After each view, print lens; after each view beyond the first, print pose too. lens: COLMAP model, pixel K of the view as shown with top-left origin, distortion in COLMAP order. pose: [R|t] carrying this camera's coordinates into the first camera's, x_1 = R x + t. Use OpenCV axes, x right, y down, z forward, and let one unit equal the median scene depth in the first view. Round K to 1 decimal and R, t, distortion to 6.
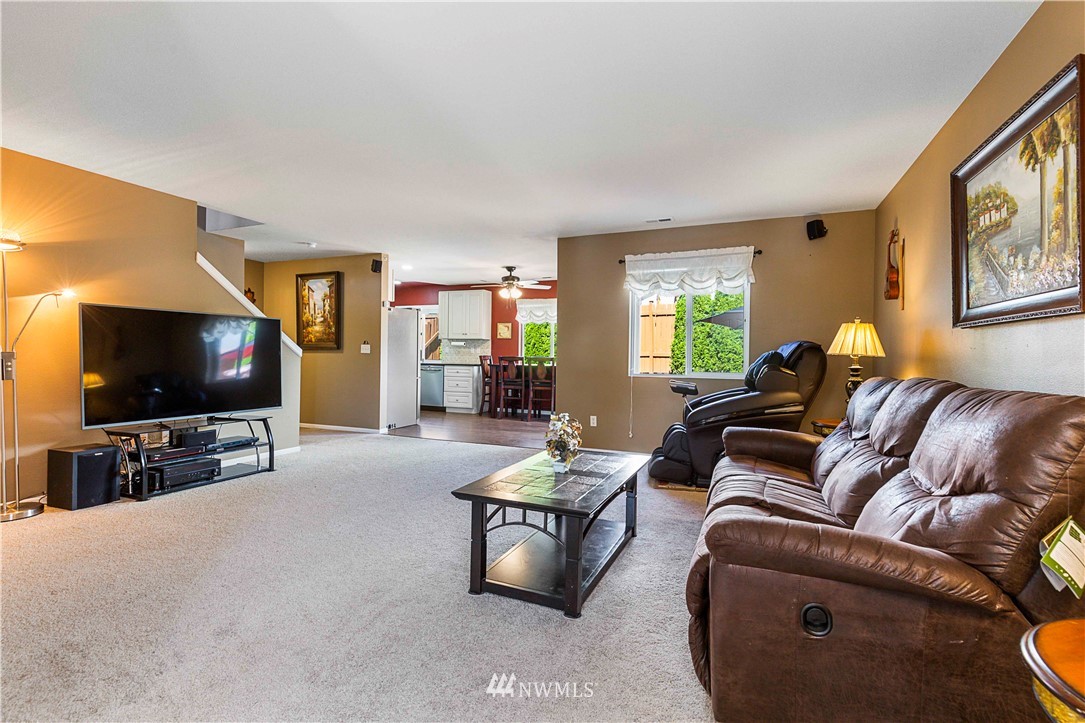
lens RADIAL K [[497.7, 0, 542.6], [0, 497.7, 356.2], [0, 0, 1]] dist [0.008358, -0.000011]
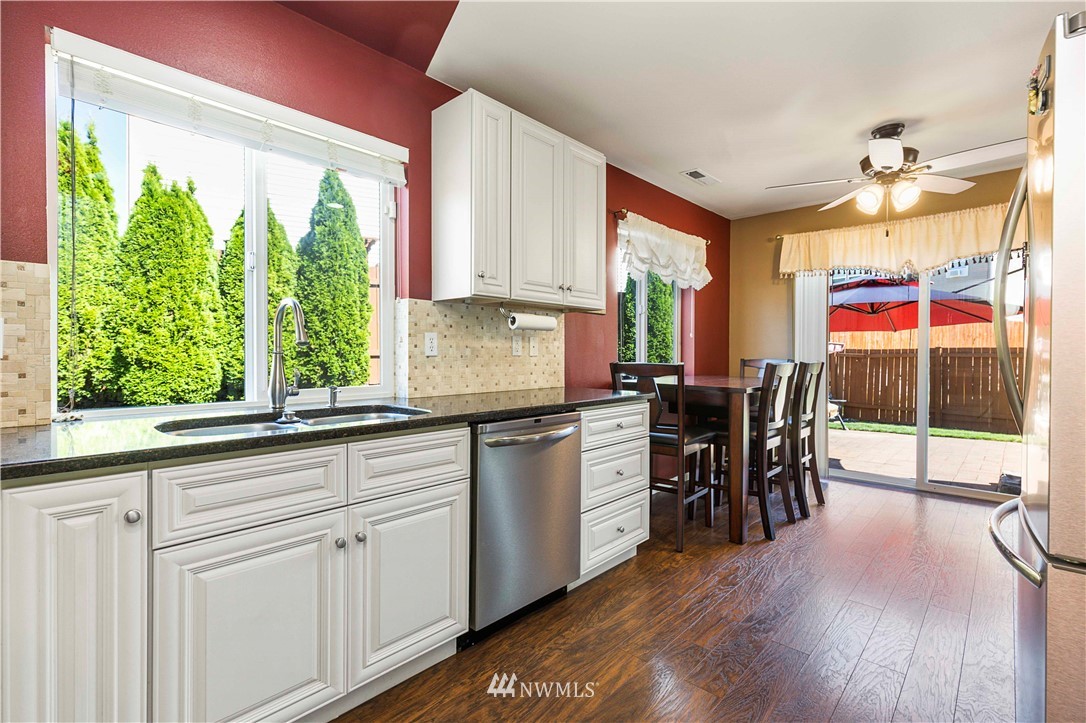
lens RADIAL K [[498.2, 0, 539.1], [0, 498.2, 356.6], [0, 0, 1]] dist [0.008358, -0.000011]
pose [[0.340800, -0.014440, 0.940025, -0.788123], [0.009225, 0.999885, 0.012015, -0.016376], [-0.940091, 0.004577, 0.340894, 1.703481]]
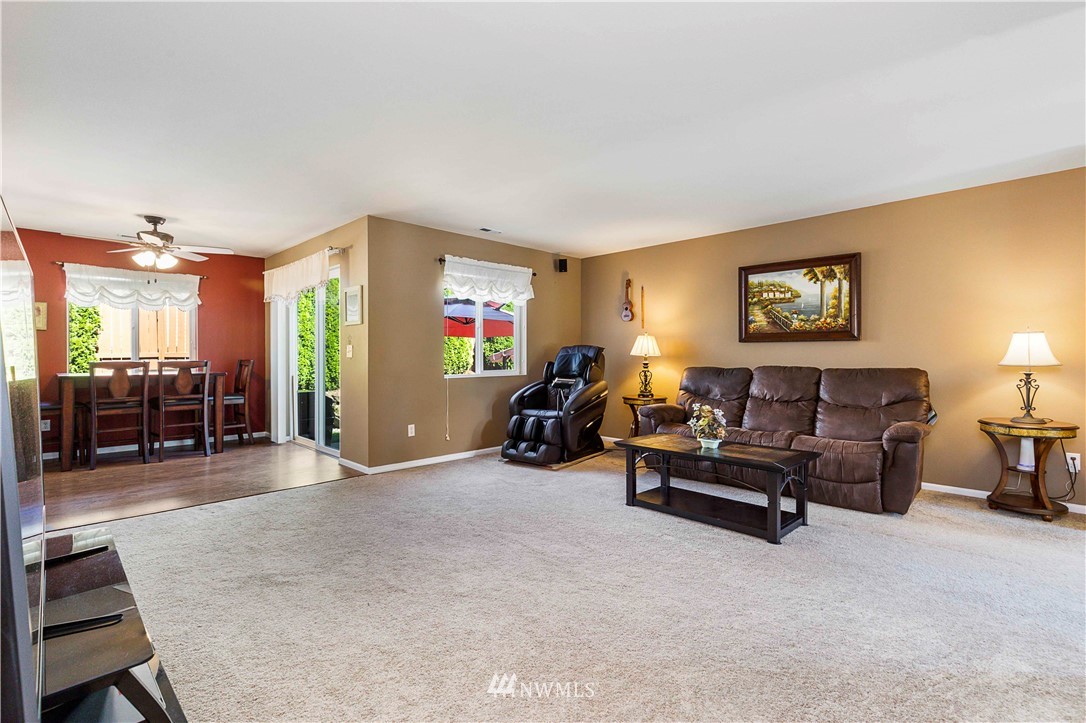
lens RADIAL K [[498.2, 0, 539.0], [0, 498.2, 362.8], [0, 0, 1]] dist [0.008358, -0.000011]
pose [[0.384334, -0.020783, 0.922960, -0.700153], [0.007308, 0.999784, 0.019470, -0.008622], [-0.923165, -0.000738, 0.384402, 0.479817]]
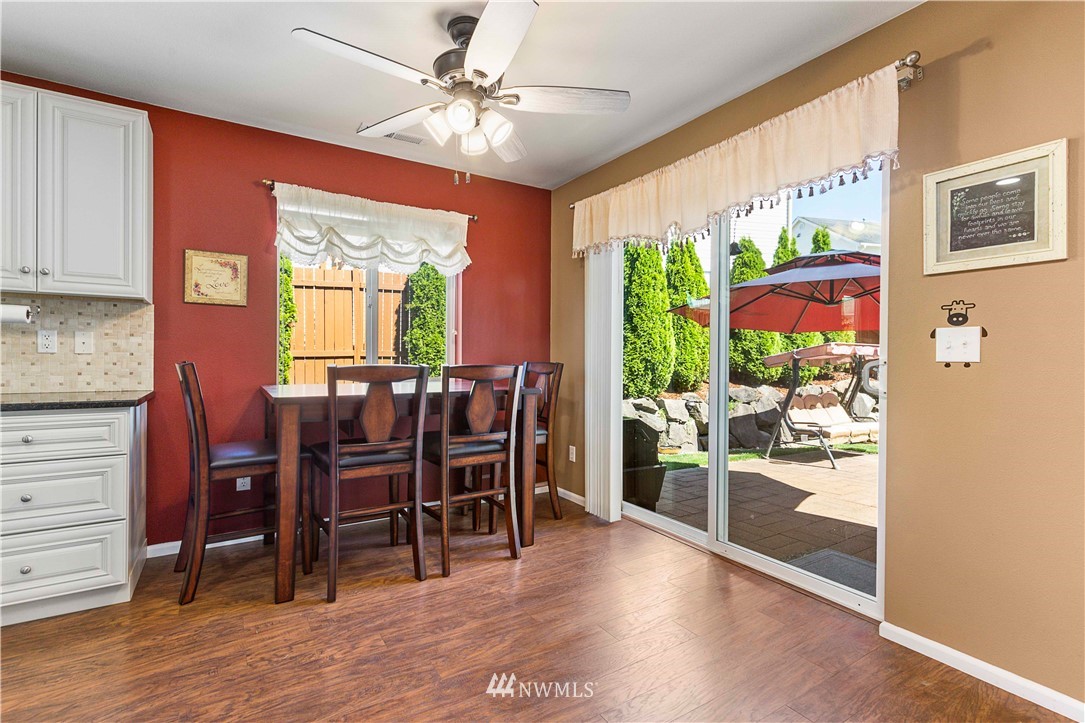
lens RADIAL K [[497.7, 0, 536.6], [0, 497.7, 359.1], [0, 0, 1]] dist [0.008358, -0.000011]
pose [[0.576111, -0.007919, 0.817333, -0.396475], [0.002391, 0.999965, 0.008004, -0.007588], [-0.817368, -0.002657, 0.576109, 1.245535]]
